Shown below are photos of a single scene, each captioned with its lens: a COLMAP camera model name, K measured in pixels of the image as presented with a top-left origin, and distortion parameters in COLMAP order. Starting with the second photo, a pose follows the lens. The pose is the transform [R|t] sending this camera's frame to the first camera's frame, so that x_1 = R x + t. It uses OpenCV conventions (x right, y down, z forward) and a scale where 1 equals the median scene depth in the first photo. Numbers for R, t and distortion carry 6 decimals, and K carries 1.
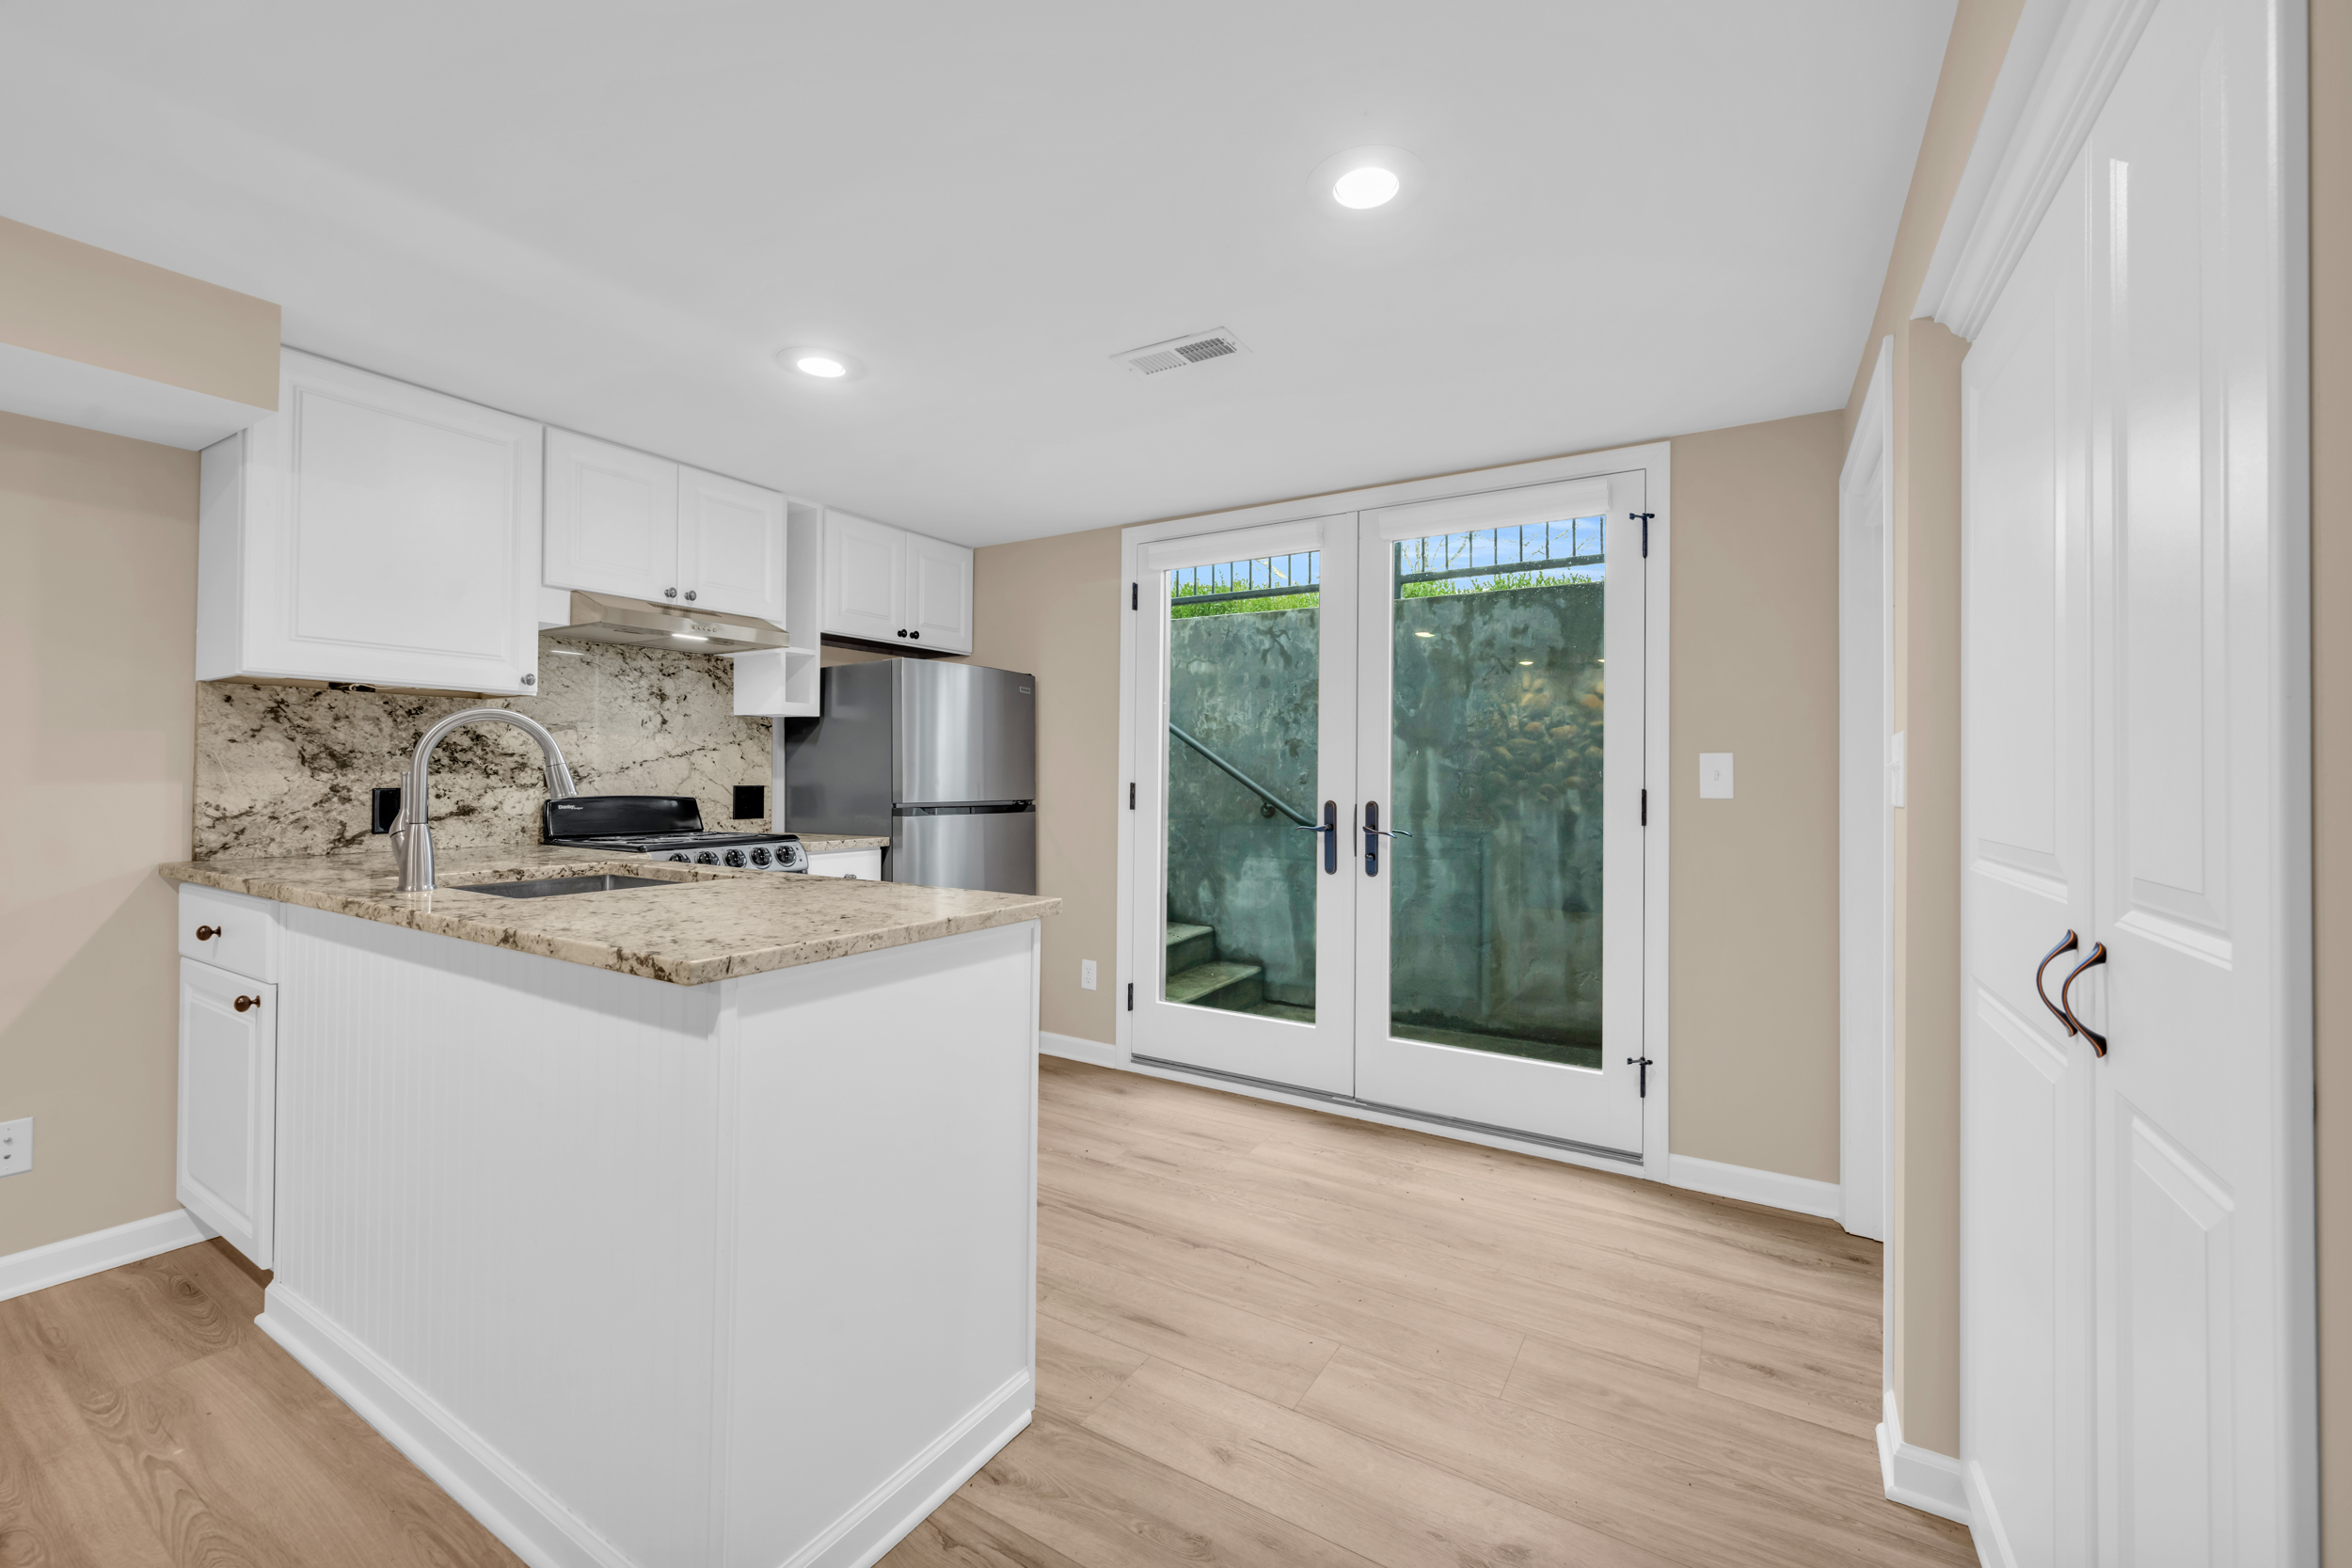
lens RADIAL K [[933.7, 0, 1181.3], [0, 933.7, 764.3], [0, 0, 1]] dist [-0.000515, -0.000014]
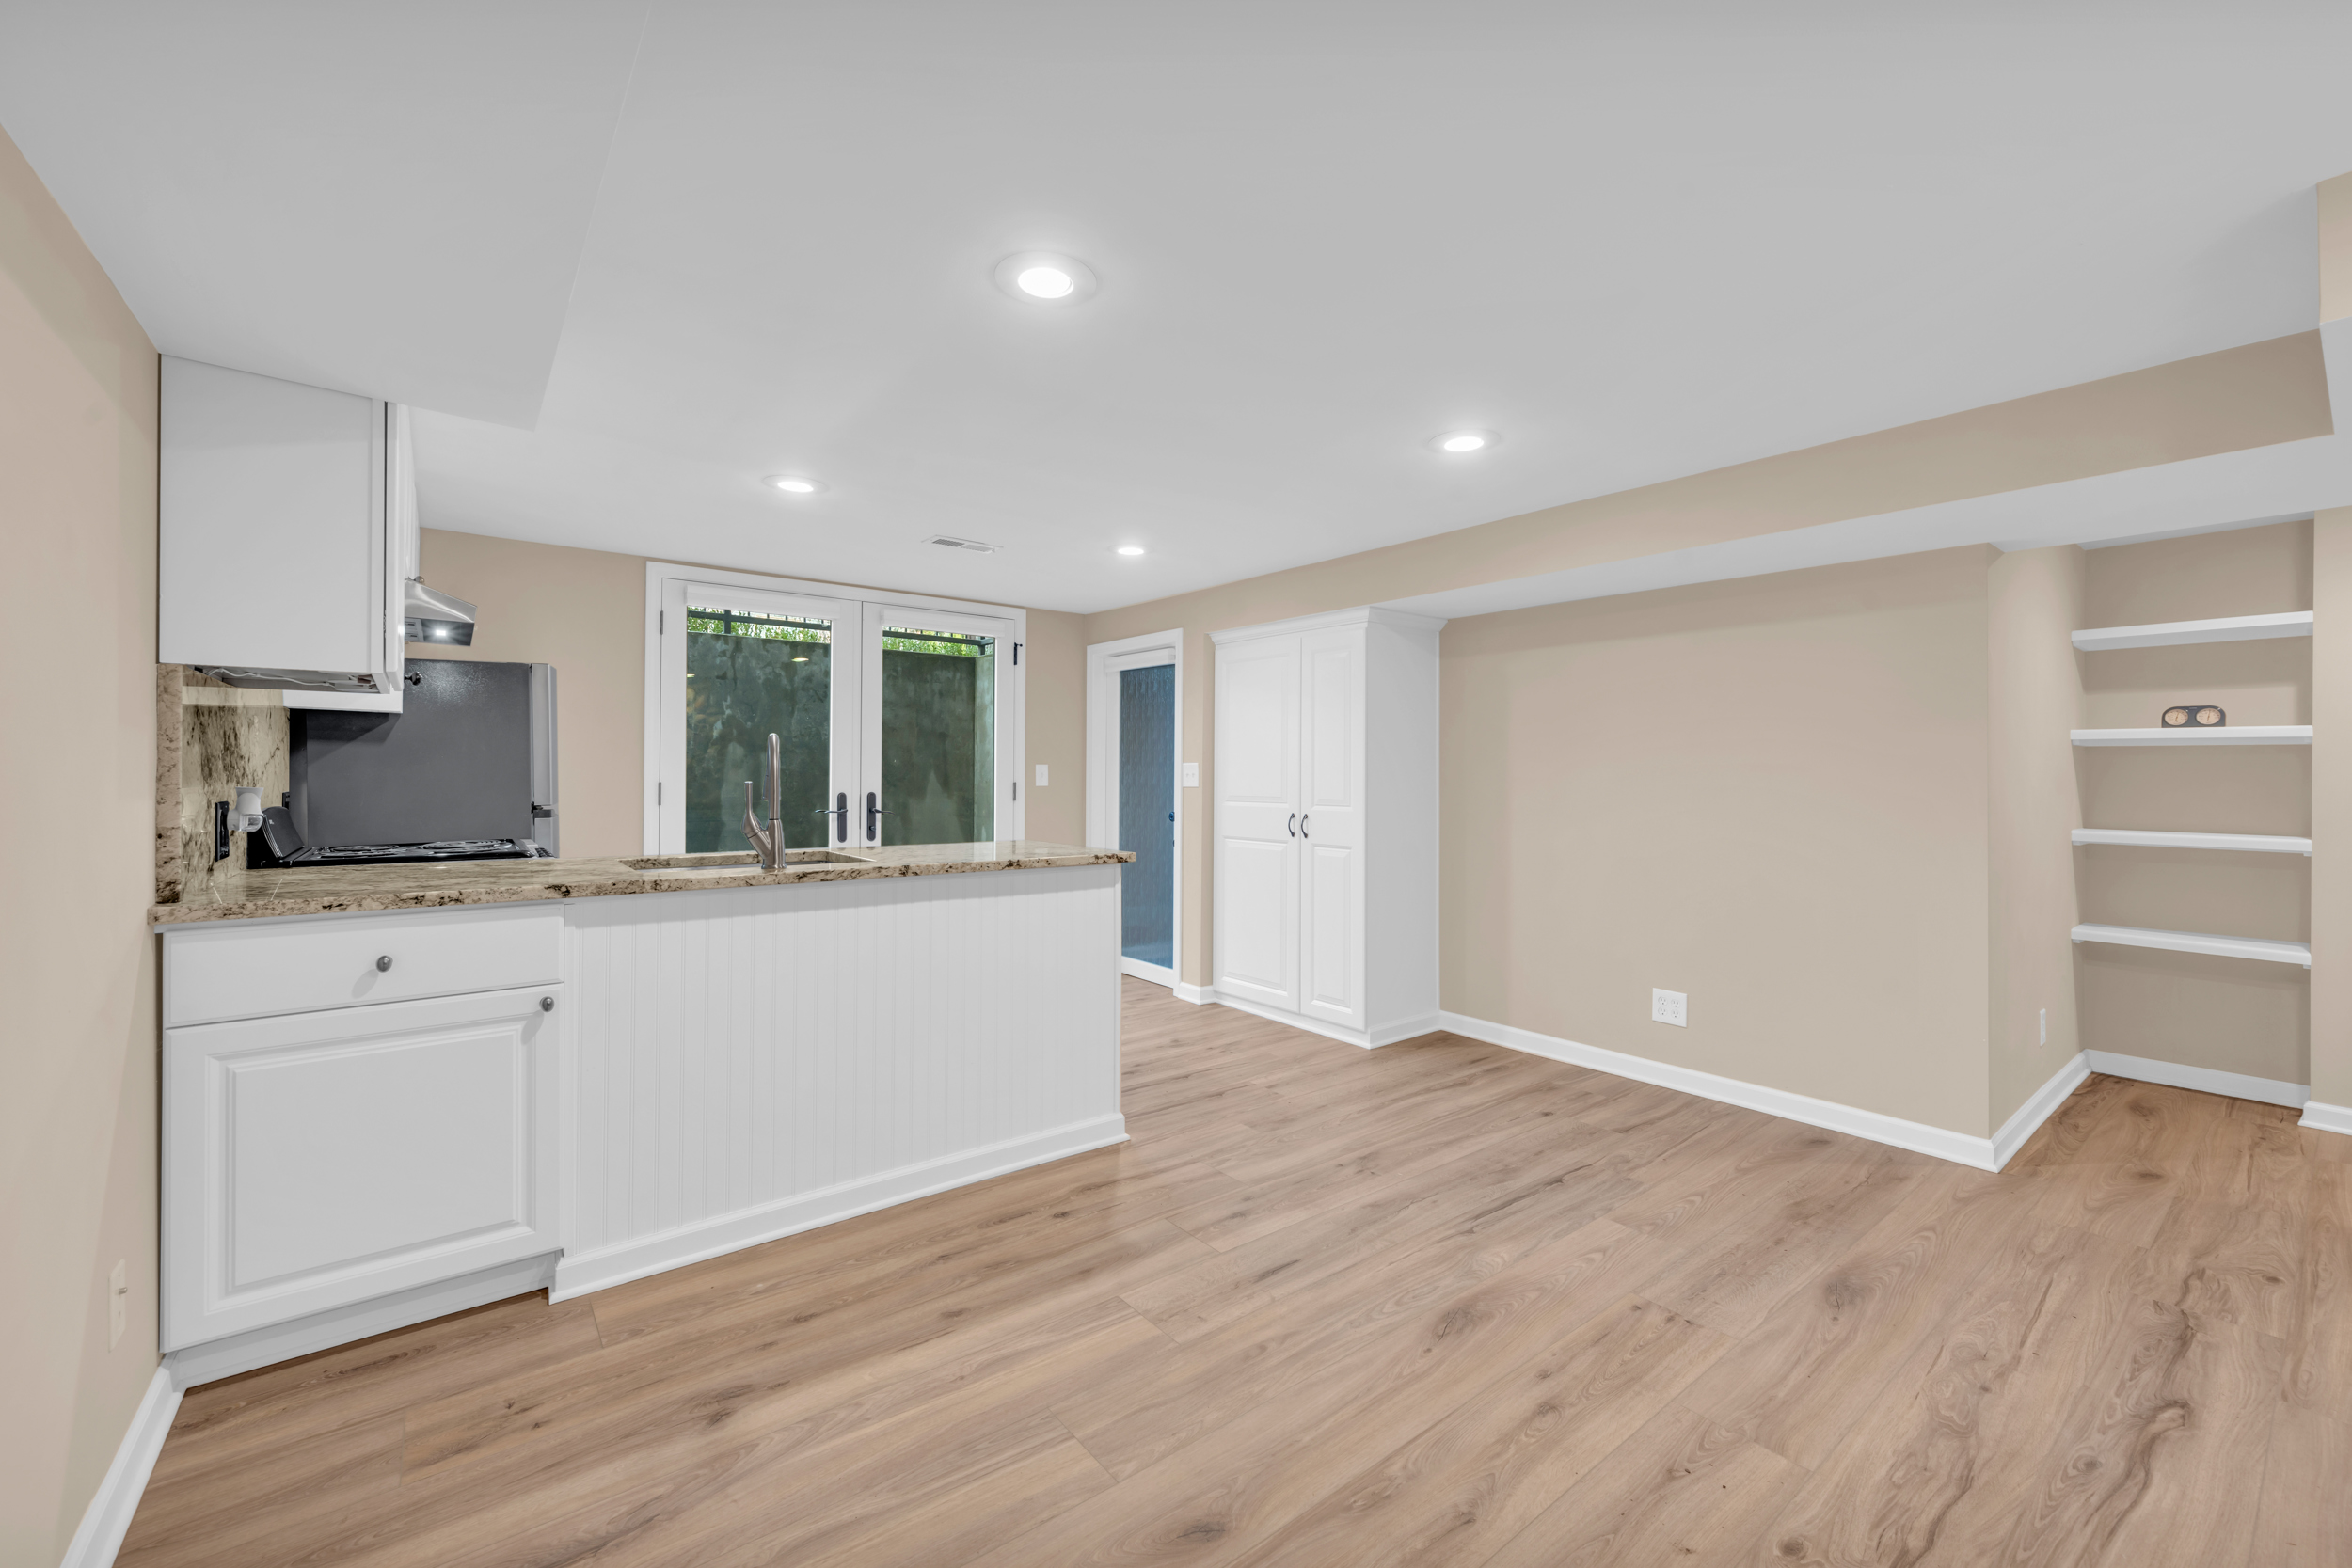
lens RADIAL K [[933.7, 0, 1181.3], [0, 933.7, 764.3], [0, 0, 1]] dist [-0.000515, -0.000014]
pose [[0.353308, 0.005020, 0.935494, -1.158188], [-0.014102, 0.999901, -0.000040, -0.015144], [-0.935401, -0.013178, 0.353344, -0.021270]]
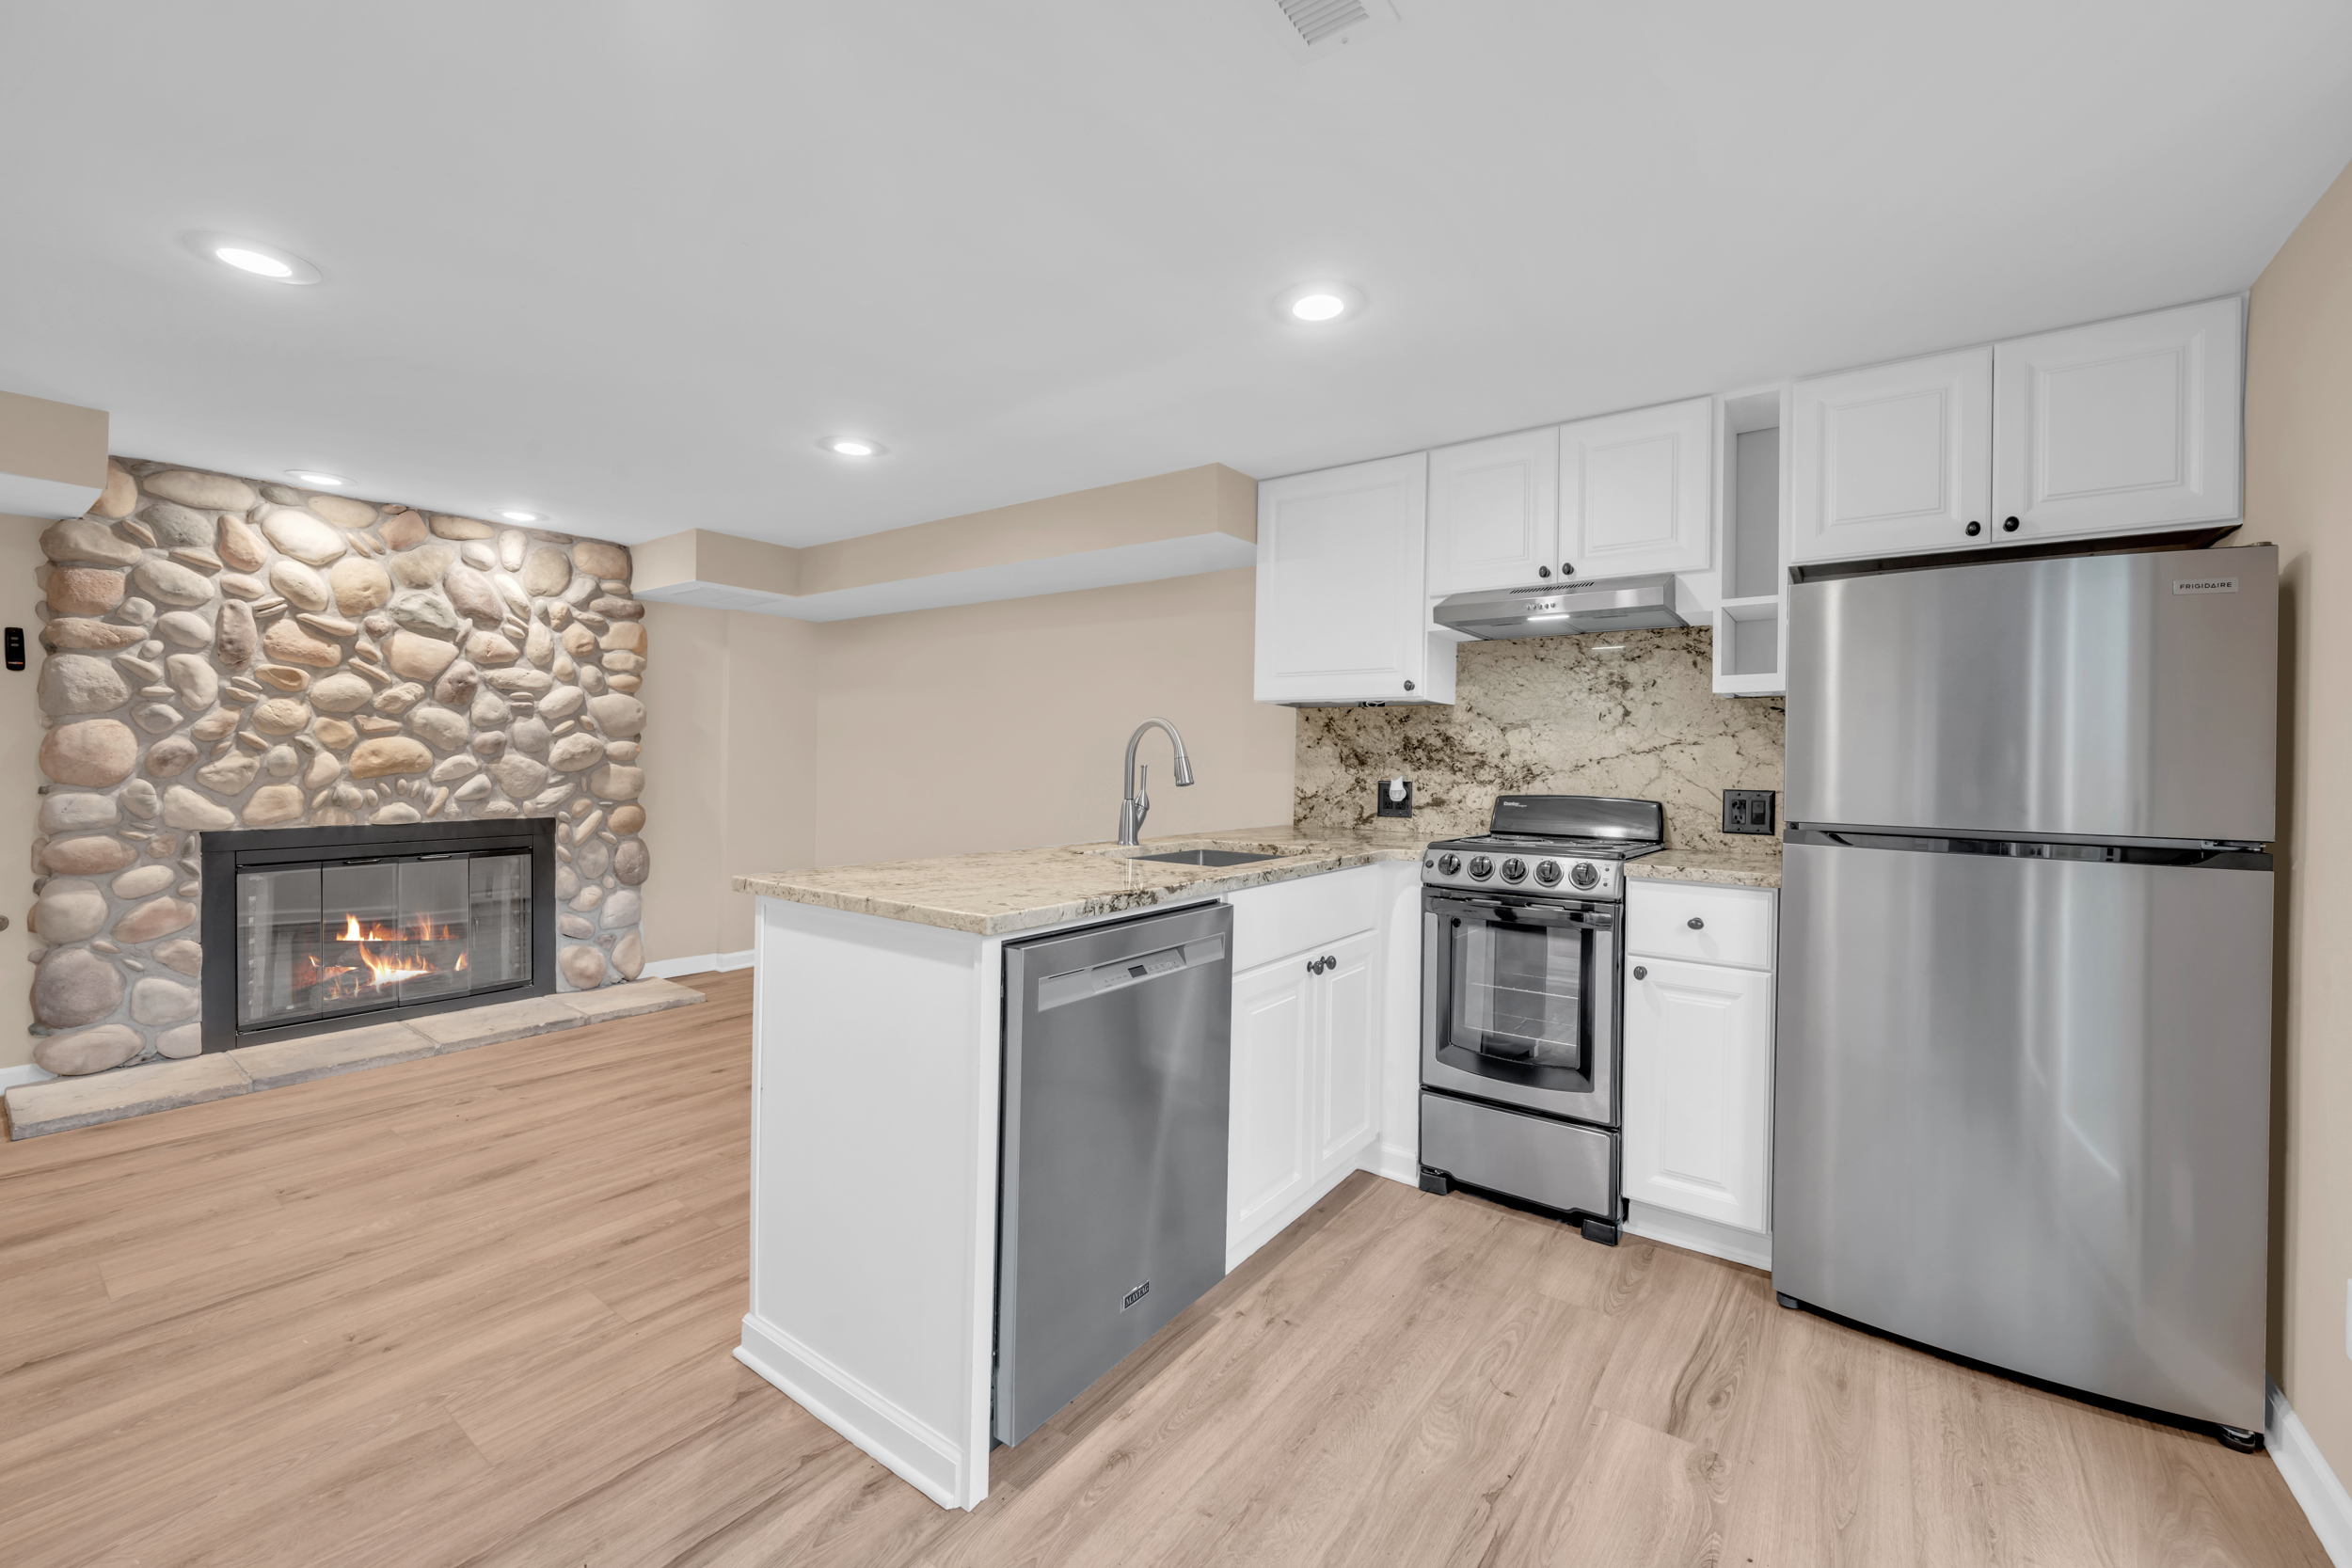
lens RADIAL K [[933.7, 0, 1181.3], [0, 933.7, 764.3], [0, 0, 1]] dist [-0.000515, -0.000014]
pose [[-0.088569, -0.005693, -0.996054, 0.398391], [-0.004063, 0.999977, -0.005354, 0.009539], [0.996062, 0.003573, -0.088590, 0.749089]]
